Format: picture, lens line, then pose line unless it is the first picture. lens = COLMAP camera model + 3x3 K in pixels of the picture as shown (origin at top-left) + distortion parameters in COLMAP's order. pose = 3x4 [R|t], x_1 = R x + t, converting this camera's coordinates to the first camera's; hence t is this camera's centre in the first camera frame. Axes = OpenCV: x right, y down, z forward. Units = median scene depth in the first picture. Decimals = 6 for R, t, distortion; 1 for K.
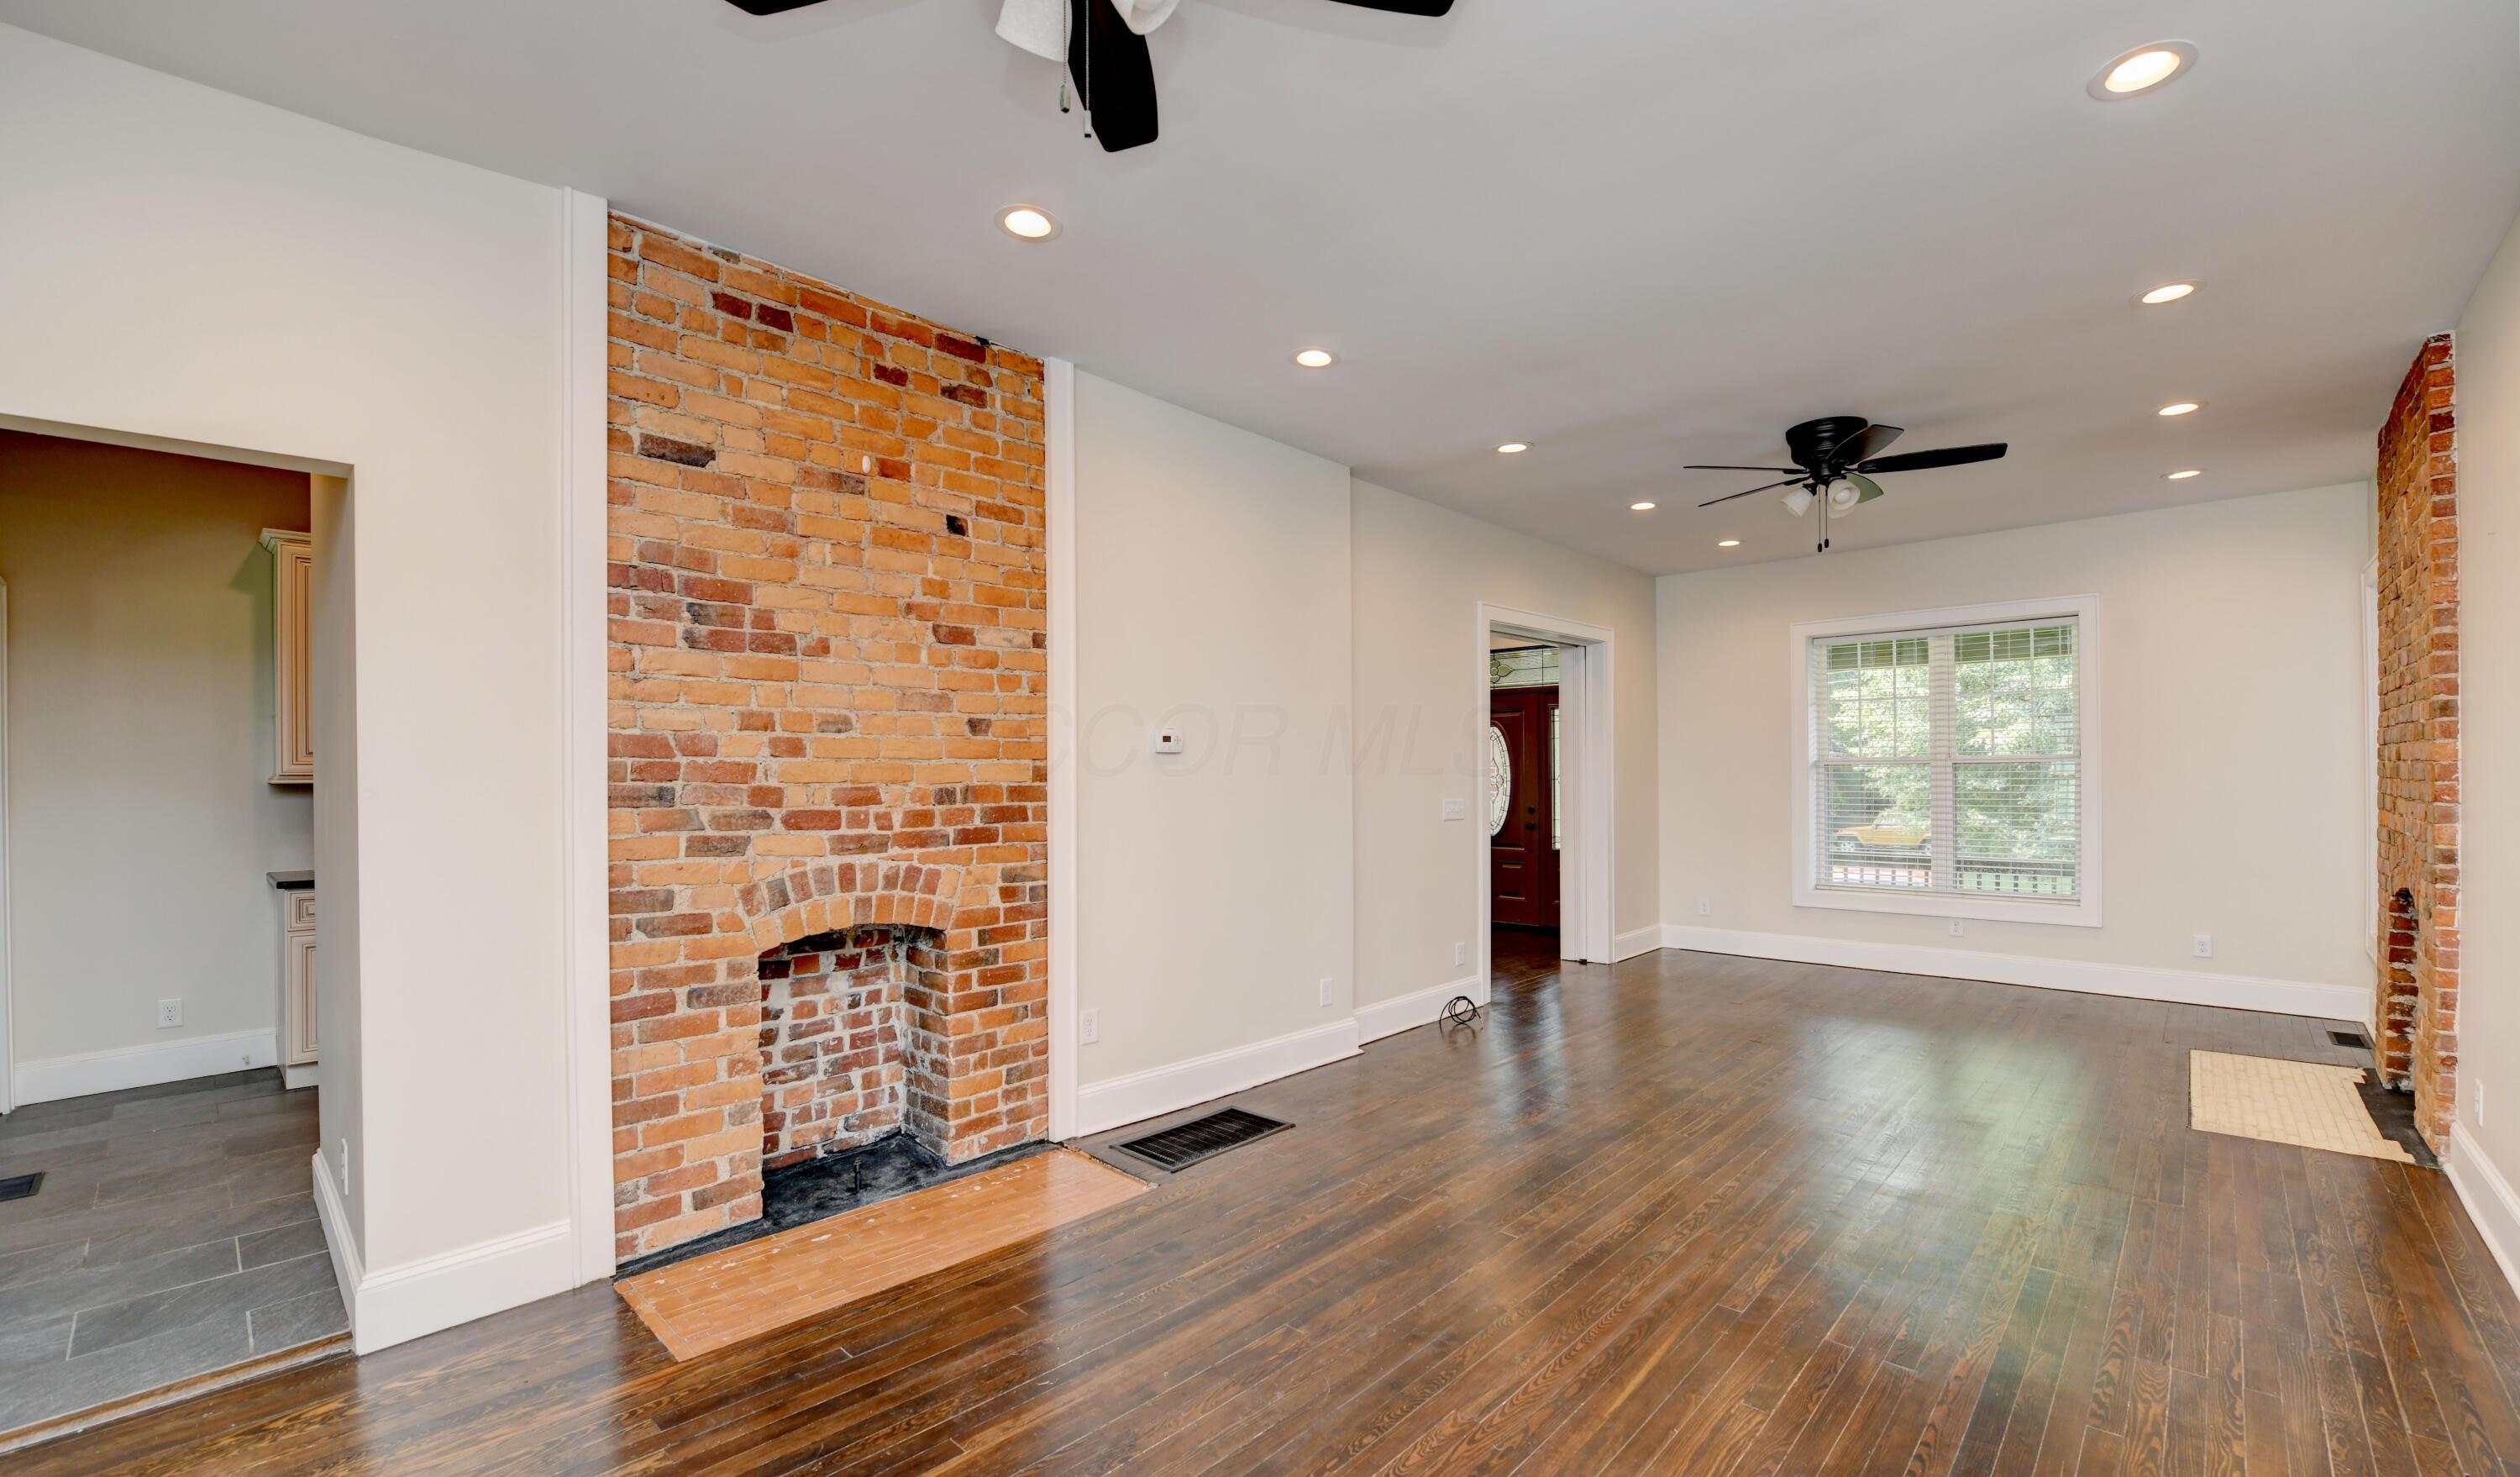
lens RADIAL K [[1073.8, 0, 1259.0], [0, 1073.8, 775.8], [0, 0, 1]] dist [-0.016731, -0.002626]
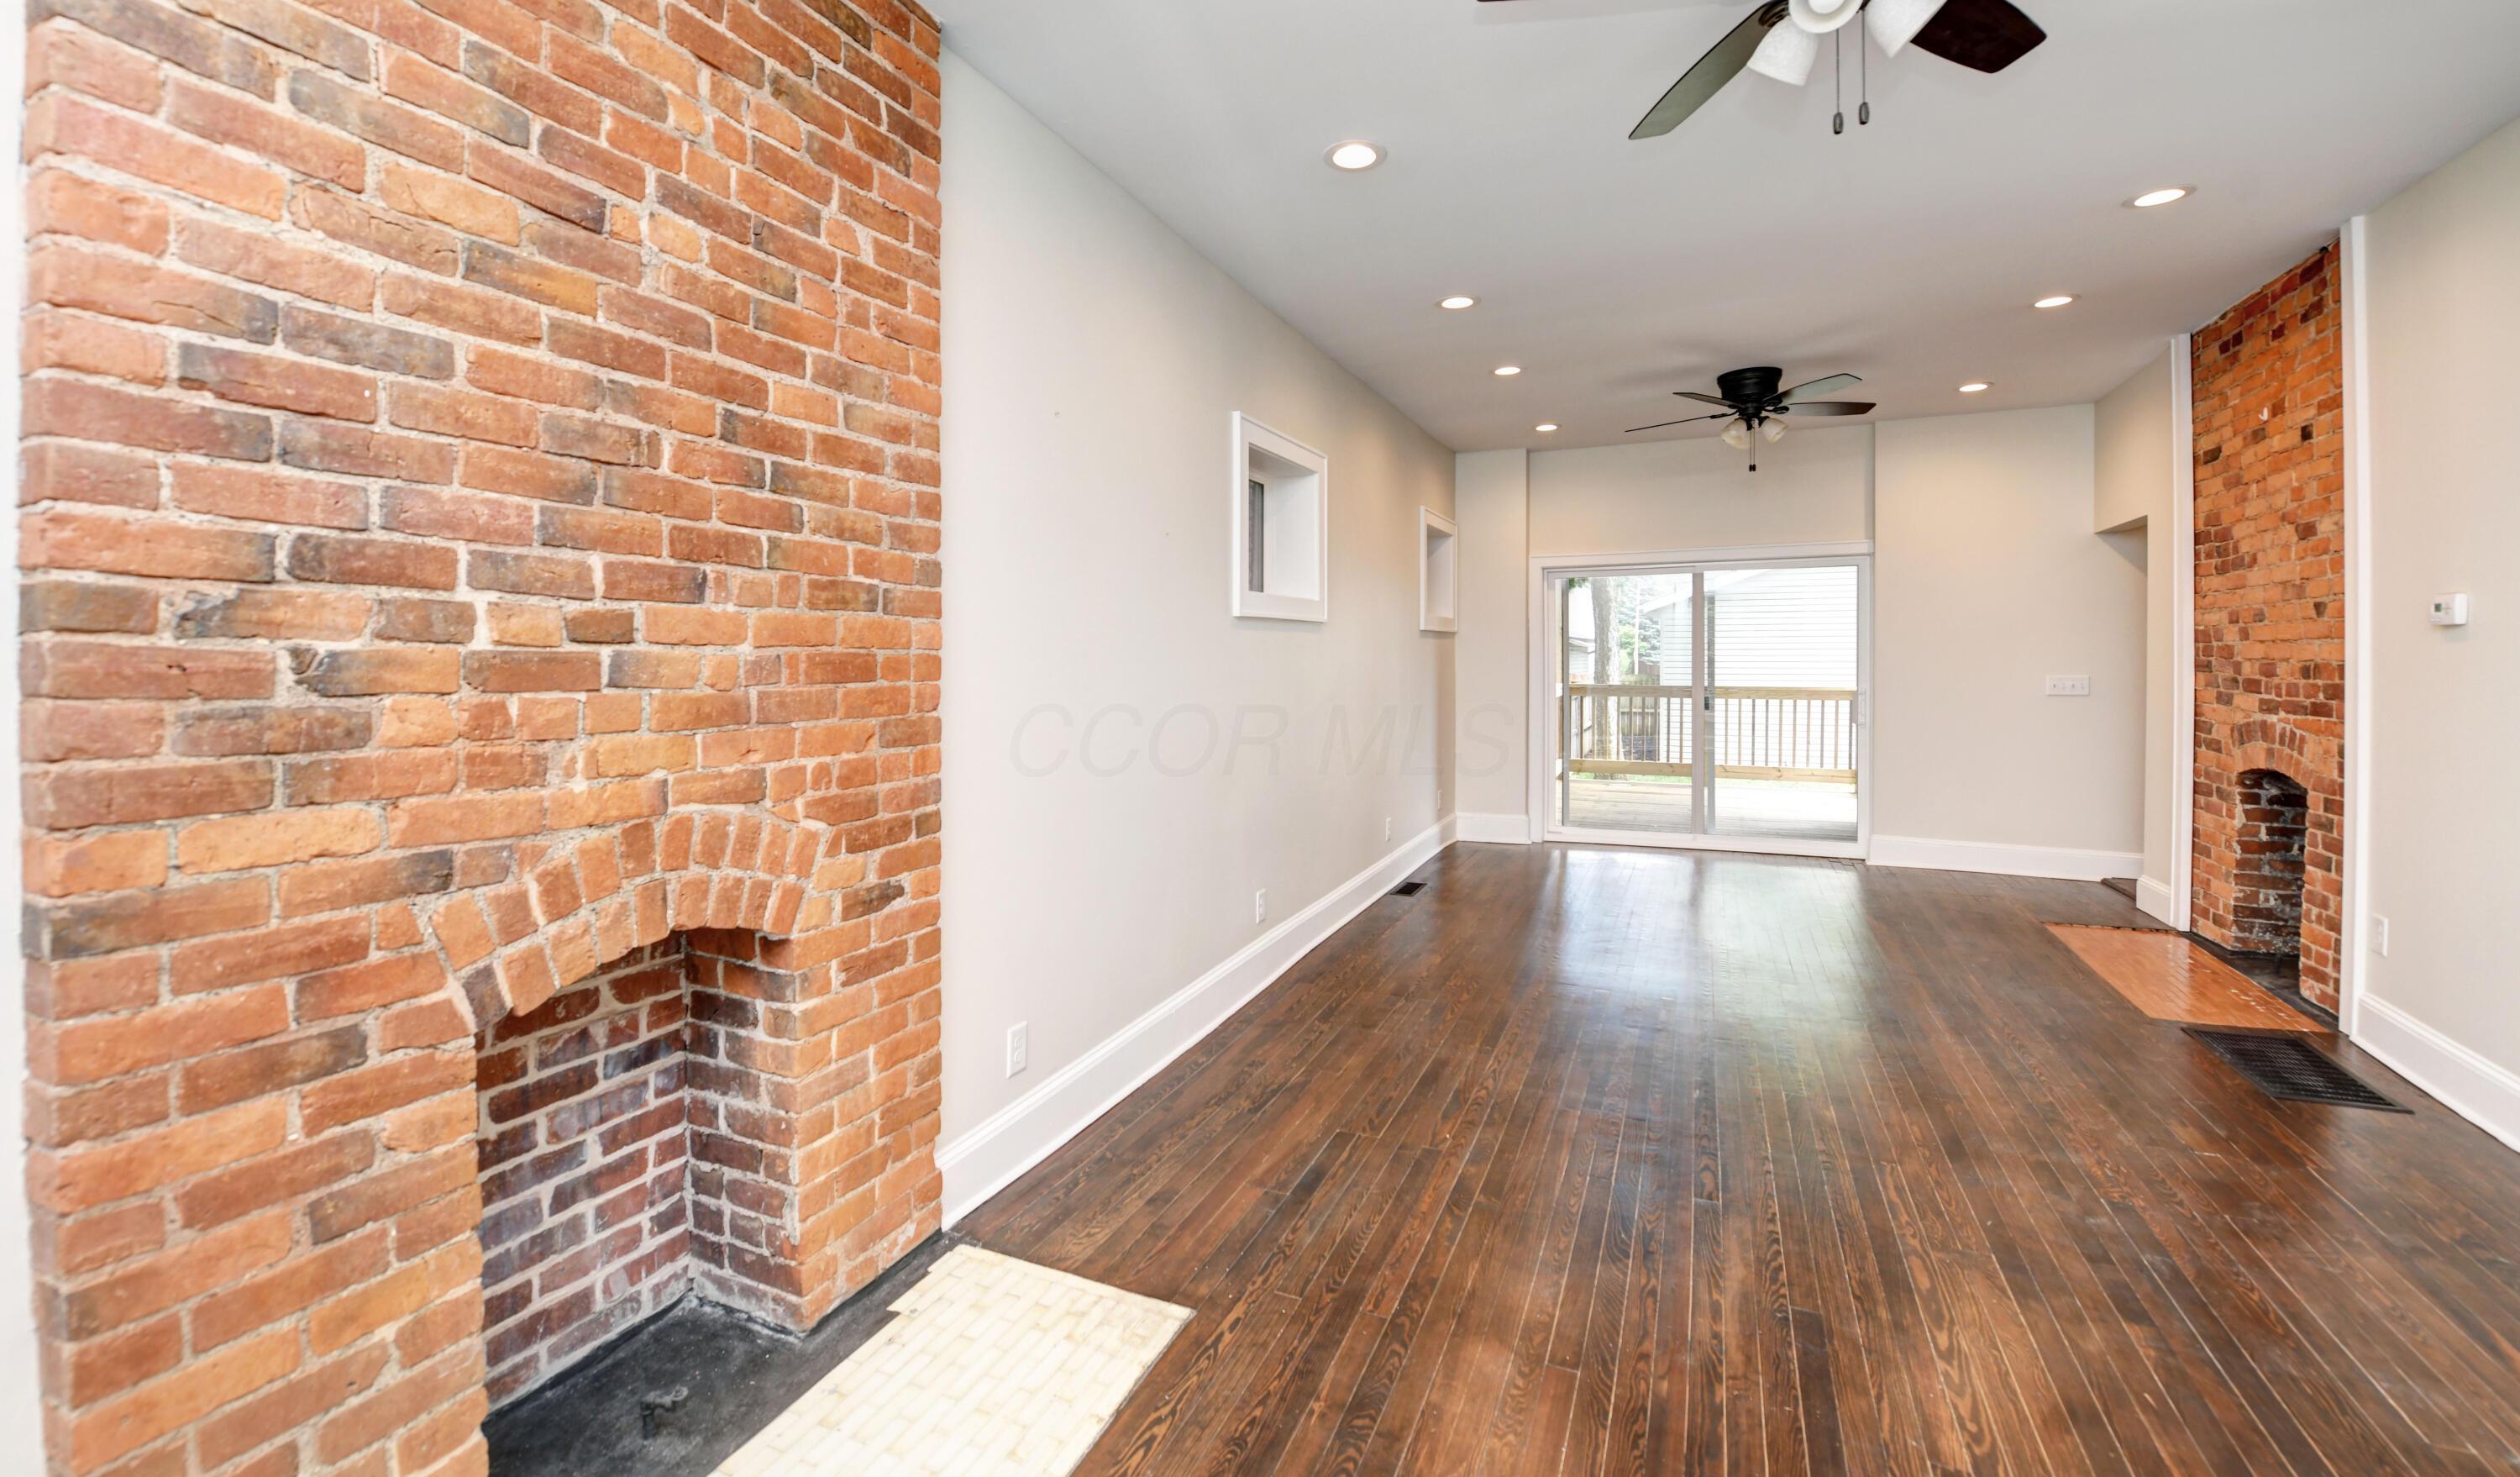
lens RADIAL K [[1019.8, 0, 1257.7], [0, 1019.8, 671.7], [0, 0, 1]] dist [-0.025443, 0.001031]
pose [[-0.946750, 0.013281, -0.321694, 1.092721], [0.006752, 0.999748, 0.021402, -0.011722], [0.321898, 0.018091, -0.946602, 1.620289]]
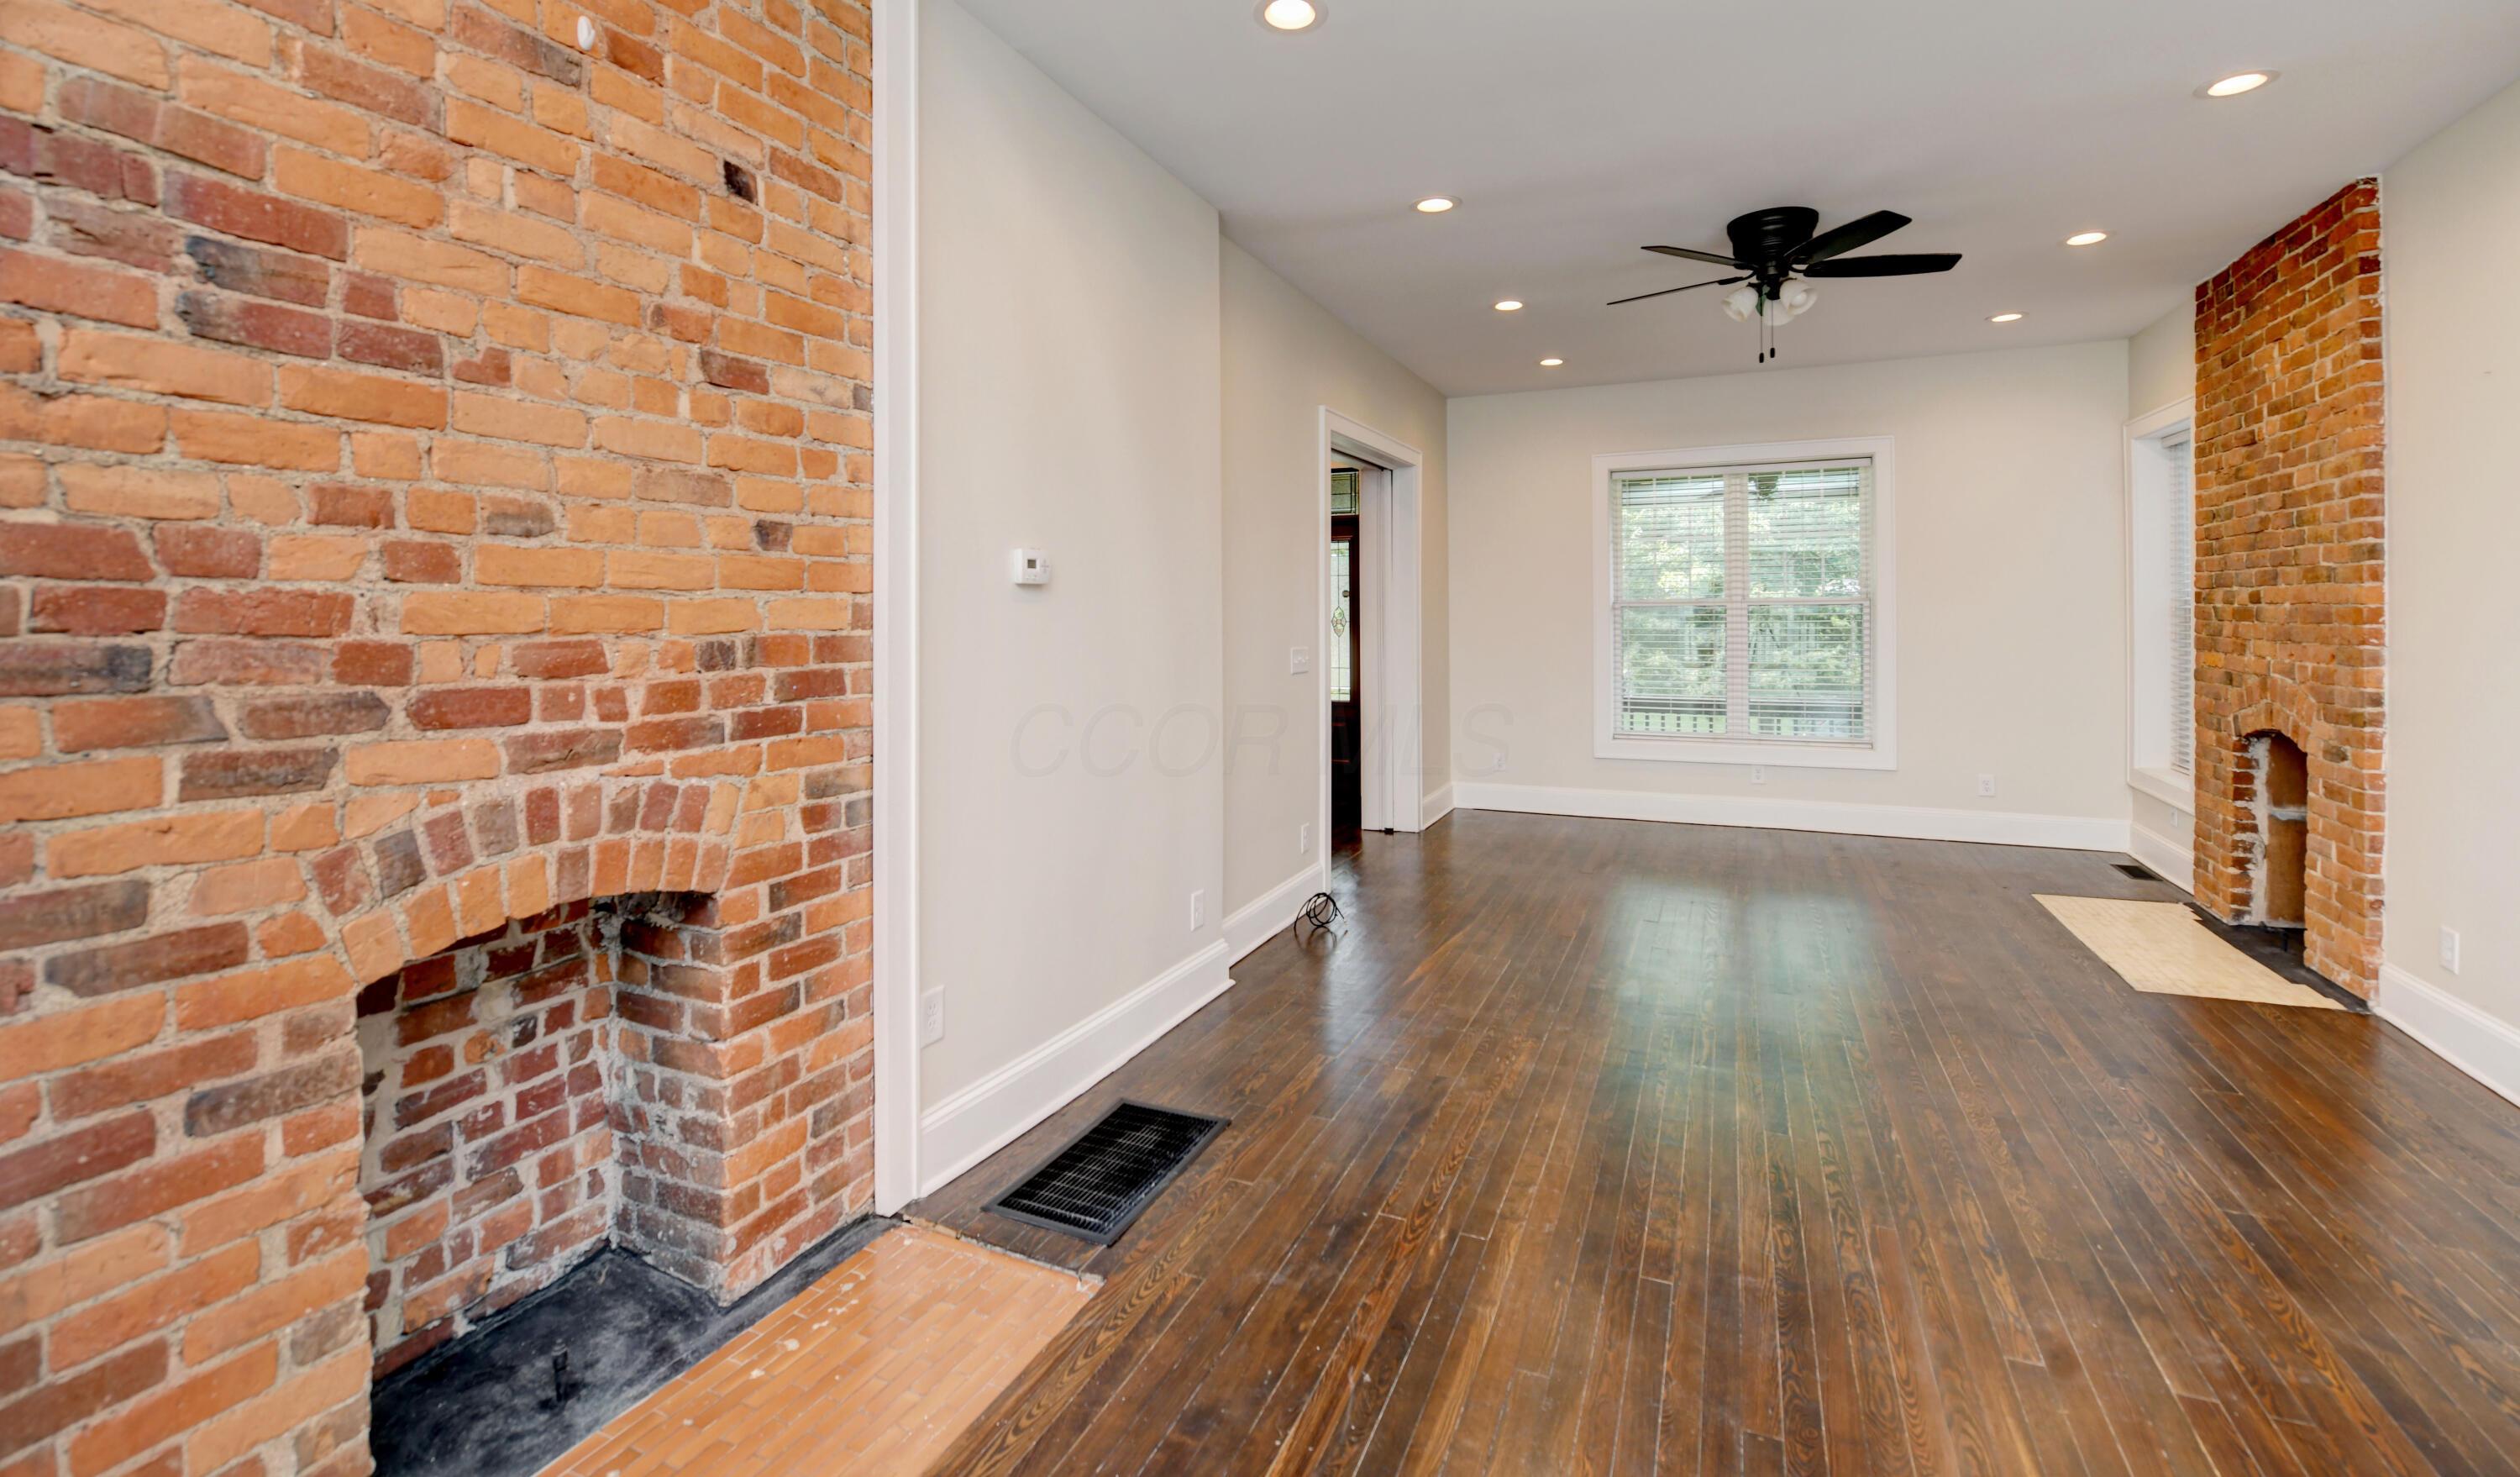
lens RADIAL K [[1121.3, 0, 1237.5], [0, 1121.3, 611.7], [0, 0, 1]] dist [-0.018192, -0.001466]
pose [[0.945096, 0.001655, 0.326789, -0.222782], [0.000137, 0.999985, -0.005461, -0.001105], [-0.326793, 0.005205, 0.945082, 0.348321]]
